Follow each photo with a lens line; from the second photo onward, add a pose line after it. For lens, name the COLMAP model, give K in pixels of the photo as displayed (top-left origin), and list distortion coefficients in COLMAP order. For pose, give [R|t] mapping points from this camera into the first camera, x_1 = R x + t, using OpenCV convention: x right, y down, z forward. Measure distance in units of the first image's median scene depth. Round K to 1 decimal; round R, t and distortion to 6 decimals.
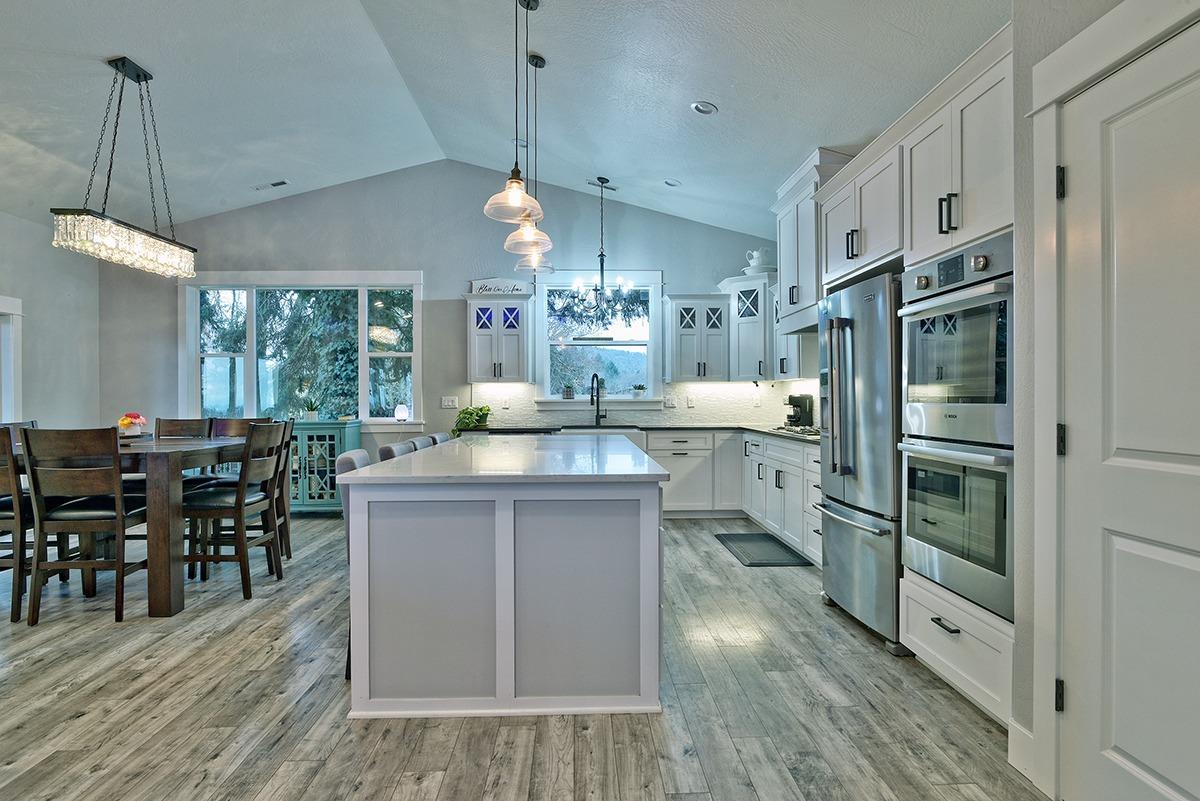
lens RADIAL K [[644.0, 0, 599.7], [0, 644.0, 398.8], [0, 0, 1]] dist [-0.000744, 0.000529]
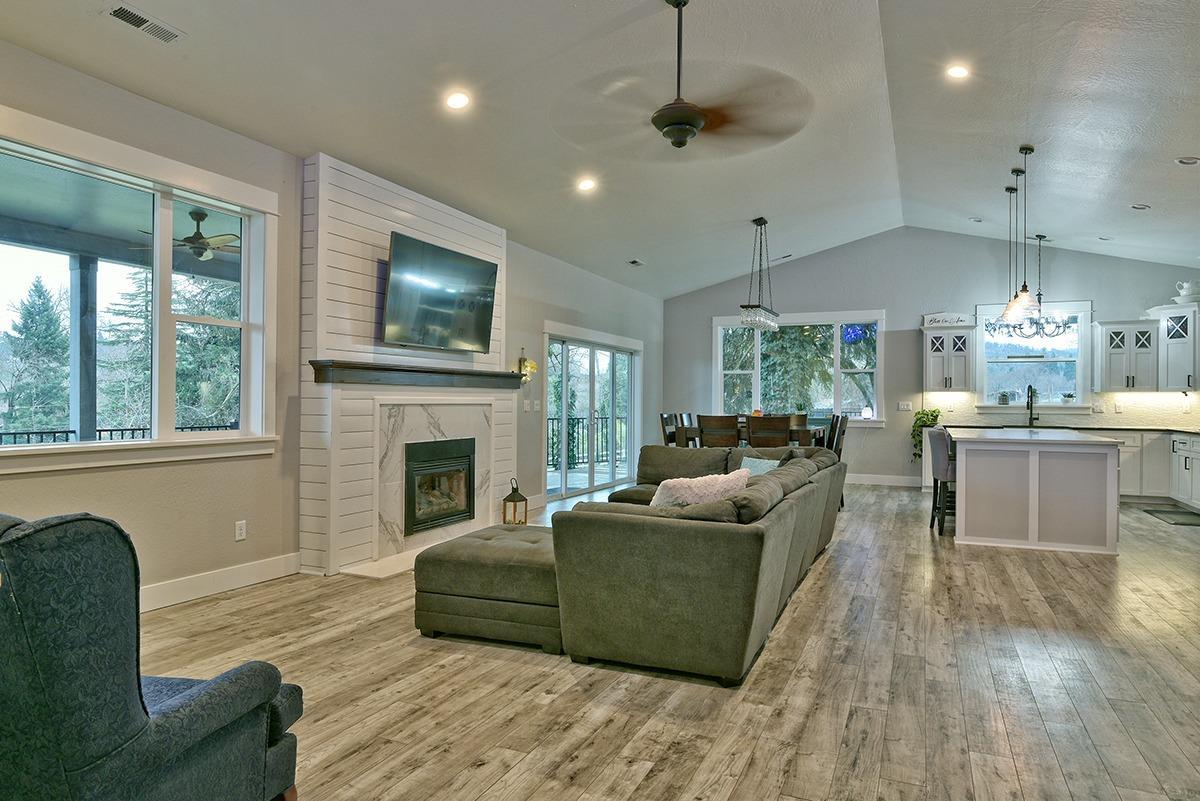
lens RADIAL K [[734.8, 0, 596.8], [0, 734.8, 398.8], [0, 0, 1]] dist [-0.013226, 0.001426]
pose [[0.899502, 0.010247, -0.436797, -0.147641], [-0.012520, 0.999919, -0.002327, 0.002635], [0.436738, 0.007562, 0.899557, -0.690235]]
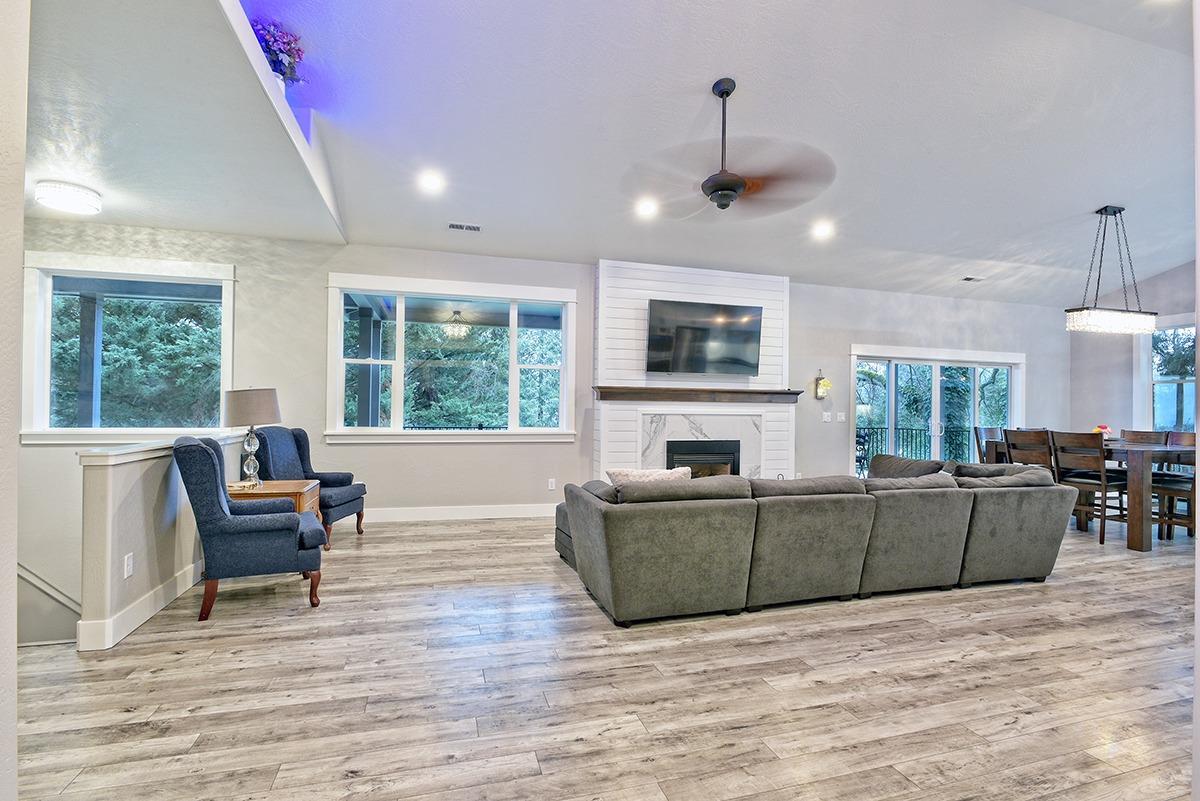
lens RADIAL K [[562.5, 0, 597.1], [0, 562.5, 399.3], [0, 0, 1]] dist [-0.009742, 0.001337]
pose [[0.252327, -0.005849, -0.967624, 0.187311], [-0.015894, 0.999822, -0.010188, -0.003927], [0.967511, 0.017951, 0.252189, -0.371665]]
